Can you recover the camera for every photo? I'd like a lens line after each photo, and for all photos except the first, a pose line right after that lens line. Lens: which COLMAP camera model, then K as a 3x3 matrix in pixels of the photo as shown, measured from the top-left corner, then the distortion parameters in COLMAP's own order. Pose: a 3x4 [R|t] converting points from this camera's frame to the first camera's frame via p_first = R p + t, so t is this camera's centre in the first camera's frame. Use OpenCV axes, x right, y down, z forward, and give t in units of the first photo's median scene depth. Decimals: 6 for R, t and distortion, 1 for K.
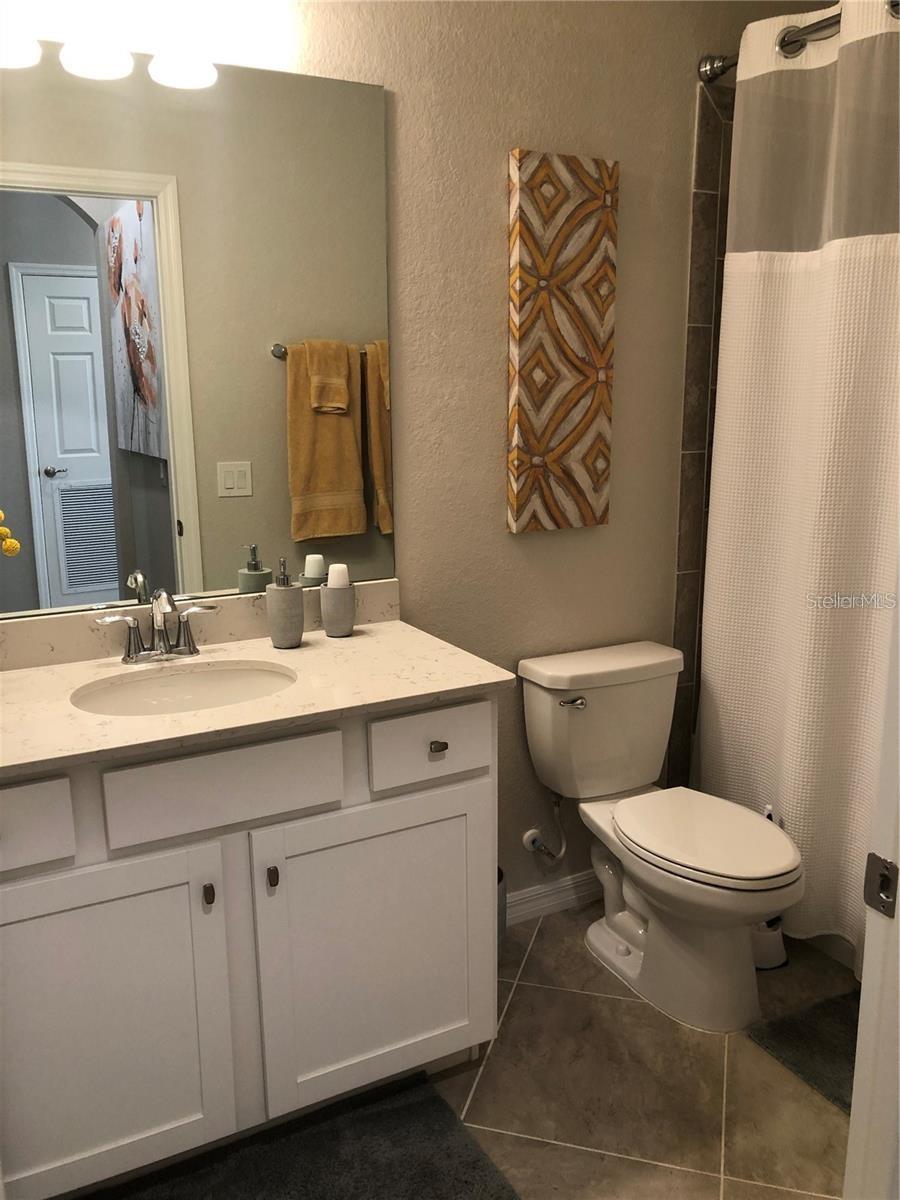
lens RADIAL K [[969.7, 0, 447.3], [0, 969.7, 602.6], [0, 0, 1]] dist [0.022137, 0.002651]
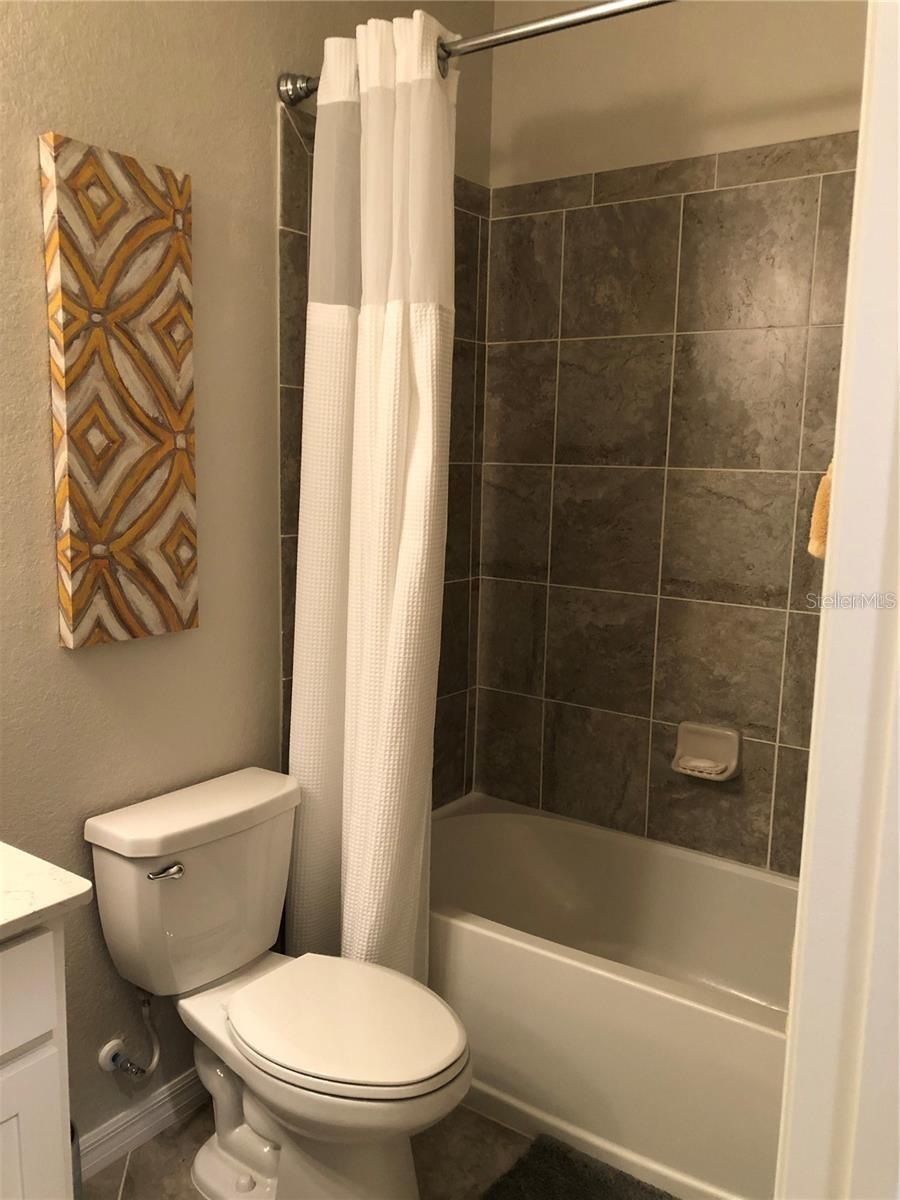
lens RADIAL K [[969.7, 0, 456.5], [0, 969.7, 600.4], [0, 0, 1]] dist [0.022137, 0.002651]
pose [[0.894100, -0.037624, 0.446285, 0.002593], [0.065223, 0.996780, -0.046636, -0.054636], [-0.443093, 0.070805, 0.893675, 0.209634]]
